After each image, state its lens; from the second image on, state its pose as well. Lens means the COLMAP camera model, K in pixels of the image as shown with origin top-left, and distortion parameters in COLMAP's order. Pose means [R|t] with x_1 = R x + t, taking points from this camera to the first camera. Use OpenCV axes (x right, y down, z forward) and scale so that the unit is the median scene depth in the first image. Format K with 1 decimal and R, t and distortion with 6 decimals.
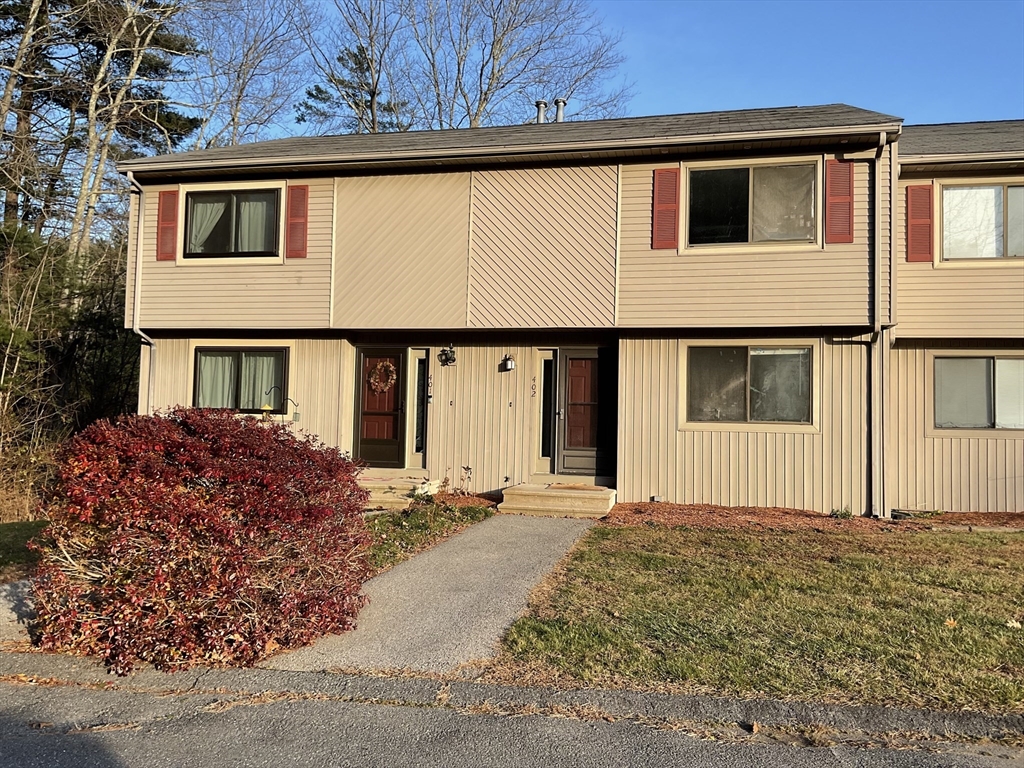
lens RADIAL K [[839.0, 0, 512.0], [0, 839.0, 384.0], [0, 0, 1]] dist [0.131523, -0.271083]
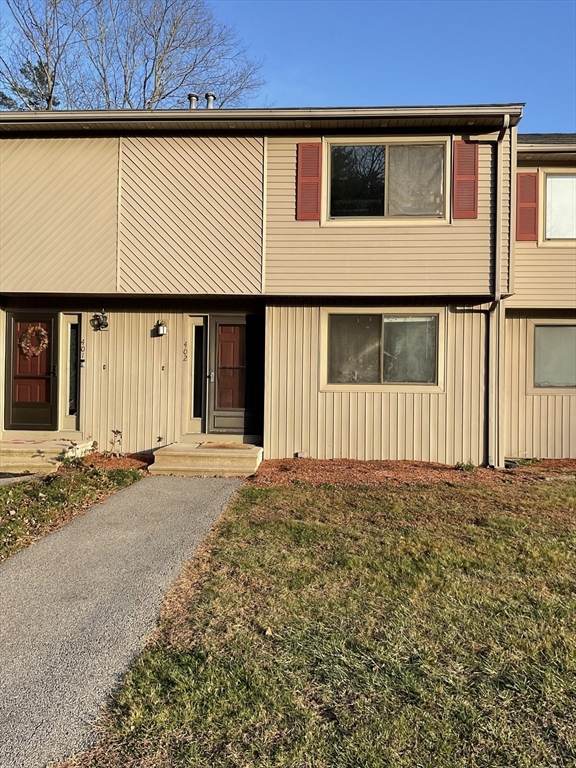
lens RADIAL K [[629.2, 0, 288.0], [0, 629.2, 384.0], [0, 0, 1]] dist [0.131523, -0.271083]
pose [[0.985829, -0.007654, 0.167580, 0.021661], [-0.000798, 0.998733, 0.050310, 0.004623], [-0.167753, -0.049731, 0.984574, 0.213313]]
